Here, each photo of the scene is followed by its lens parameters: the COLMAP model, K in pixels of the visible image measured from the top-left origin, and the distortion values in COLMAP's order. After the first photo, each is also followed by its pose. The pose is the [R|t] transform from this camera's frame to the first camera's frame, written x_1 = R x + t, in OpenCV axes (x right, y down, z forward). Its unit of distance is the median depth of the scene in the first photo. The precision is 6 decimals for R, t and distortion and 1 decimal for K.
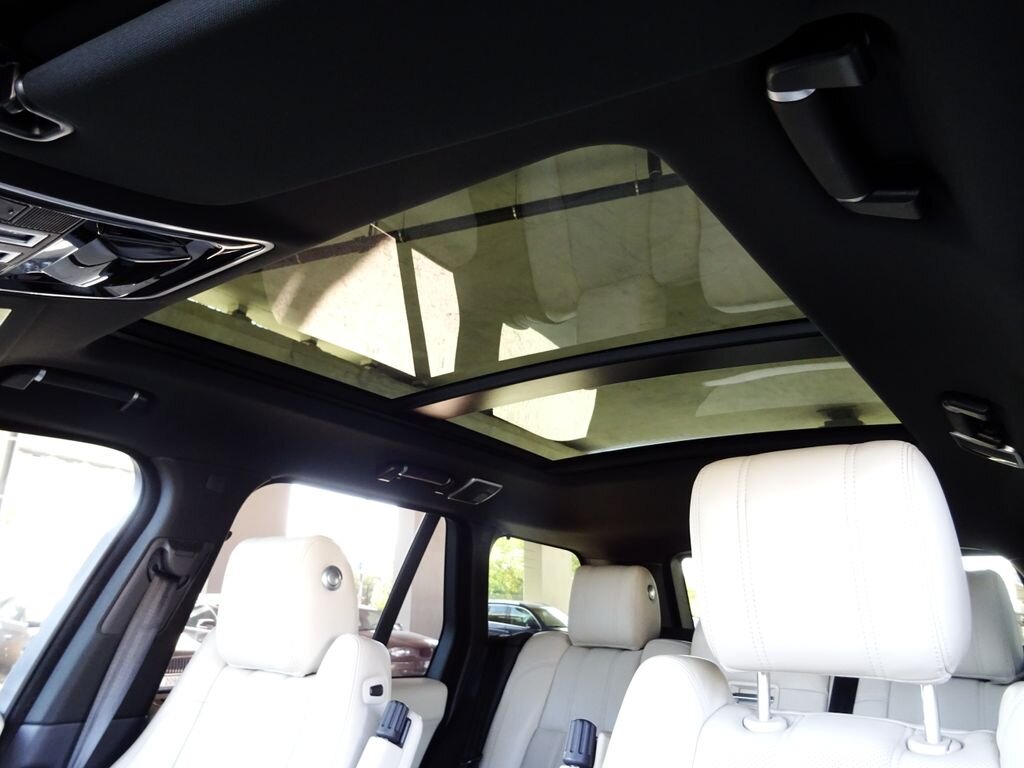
lens RADIAL K [[730.3, 0, 513.5], [0, 730.3, 383.2], [0, 0, 1]] dist [-0.003155, -0.005075]
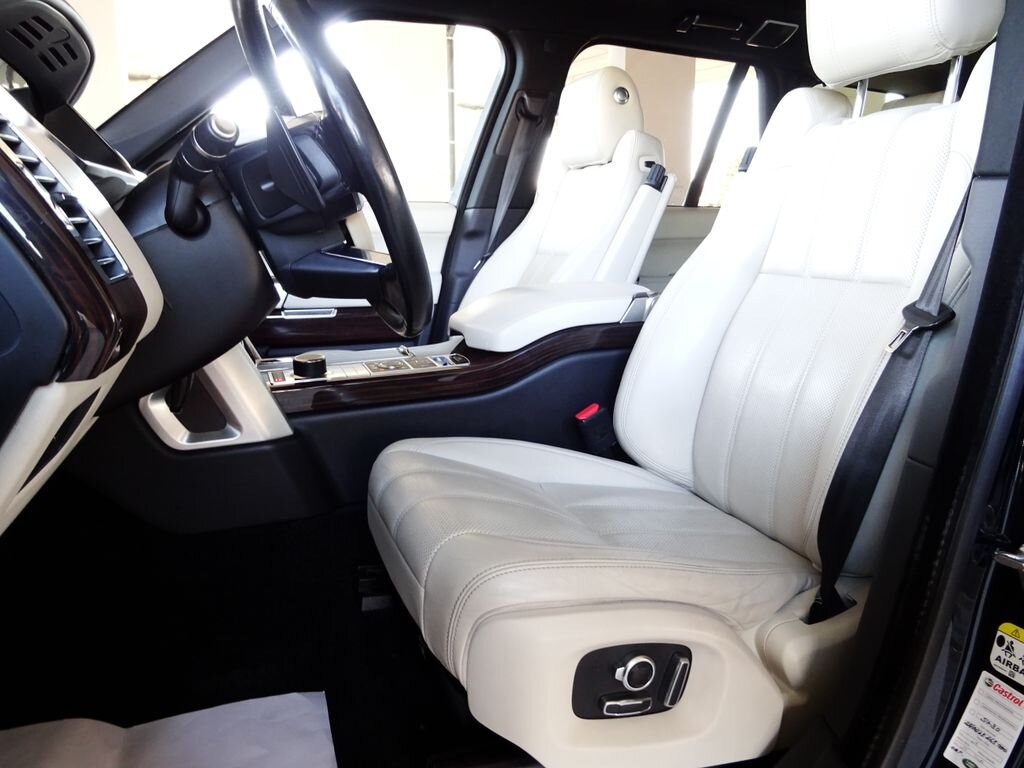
lens RADIAL K [[730.3, 0, 513.5], [0, 730.3, 383.2], [0, 0, 1]] dist [-0.003155, -0.005075]
pose [[0.869466, 0.080294, -0.487423, 0.274636], [0.172687, 0.875047, 0.452187, 0.061134], [0.462826, -0.477333, 0.746958, -0.397648]]
